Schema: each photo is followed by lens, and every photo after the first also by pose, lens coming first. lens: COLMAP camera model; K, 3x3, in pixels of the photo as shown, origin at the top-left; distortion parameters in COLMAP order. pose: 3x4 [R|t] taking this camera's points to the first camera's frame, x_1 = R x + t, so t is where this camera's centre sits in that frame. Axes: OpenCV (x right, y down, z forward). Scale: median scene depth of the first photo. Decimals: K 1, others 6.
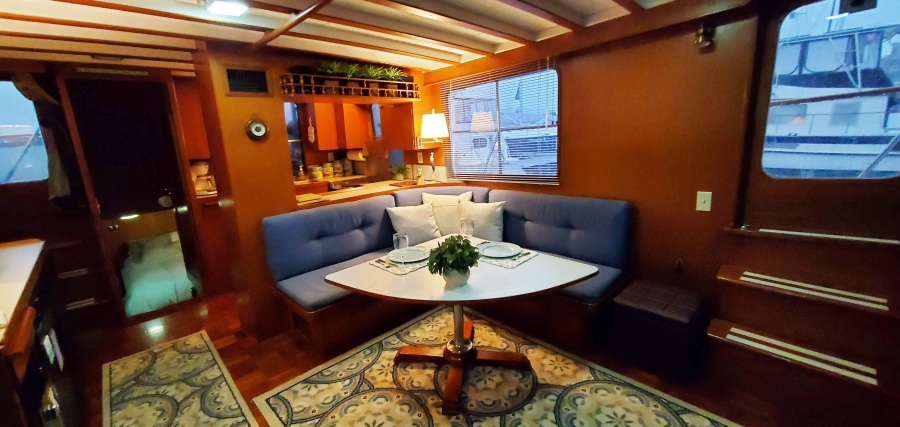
lens RADIAL K [[352.9, 0, 447.5], [0, 352.9, 209.4], [0, 0, 1]] dist [-0.000315, -0.000083]
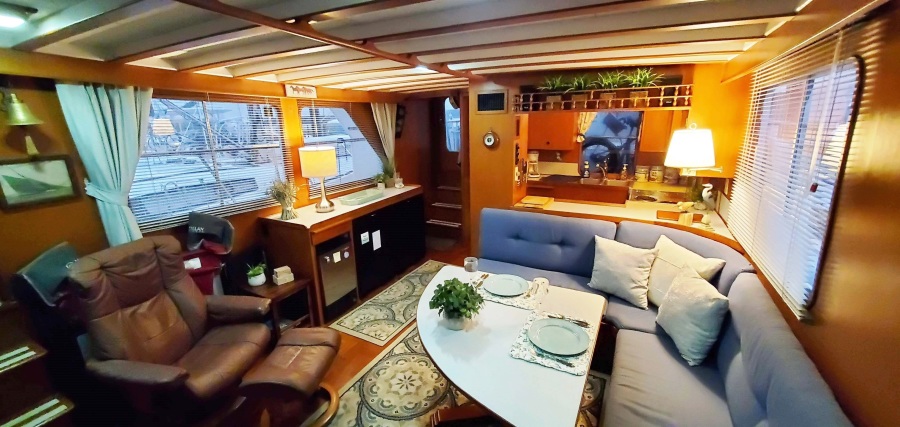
lens RADIAL K [[352.9, 0, 447.5], [0, 352.9, 209.4], [0, 0, 1]] dist [-0.000315, -0.000083]
pose [[0.284517, 0.286955, -0.914717, 0.646209], [-0.194722, 0.951559, 0.237946, -0.260327], [0.938687, 0.110416, 0.326611, 0.468933]]
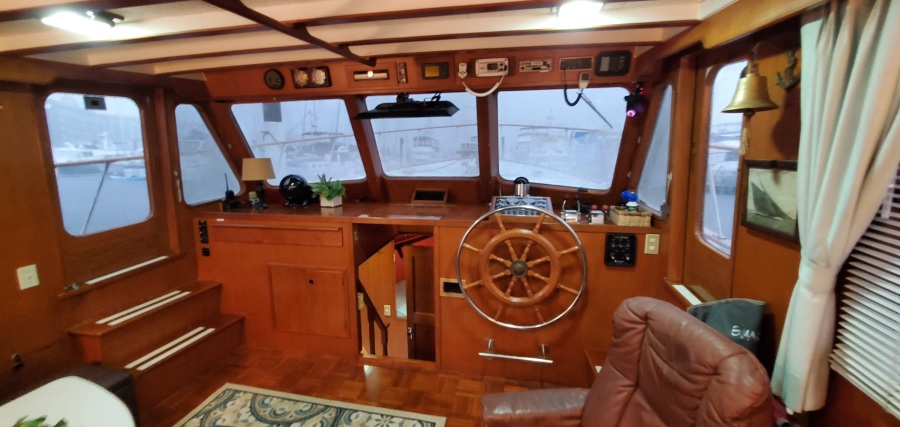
lens RADIAL K [[352.9, 0, 447.5], [0, 352.9, 209.4], [0, 0, 1]] dist [-0.000315, -0.000083]
pose [[-0.550138, -0.090584, 0.830146, -0.519648], [0.209175, 0.947459, 0.242005, -0.159378], [-0.808451, 0.306782, -0.502286, 0.476876]]
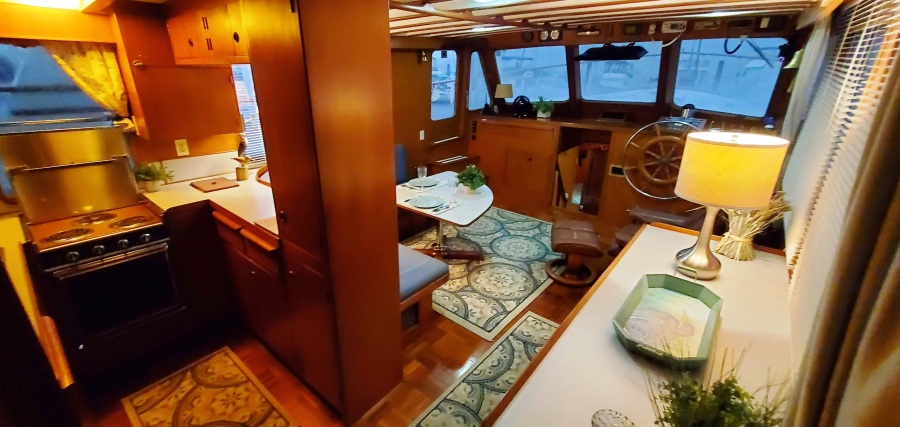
lens RADIAL K [[361.7, 0, 439.8], [0, 361.7, 213.3], [0, 0, 1]] dist [-0.001187, -0.000209]
pose [[-0.089992, -0.316842, 0.944199, -1.319258], [0.210442, 0.920591, 0.328977, -0.251609], [-0.973456, 0.228304, -0.016169, 0.922582]]
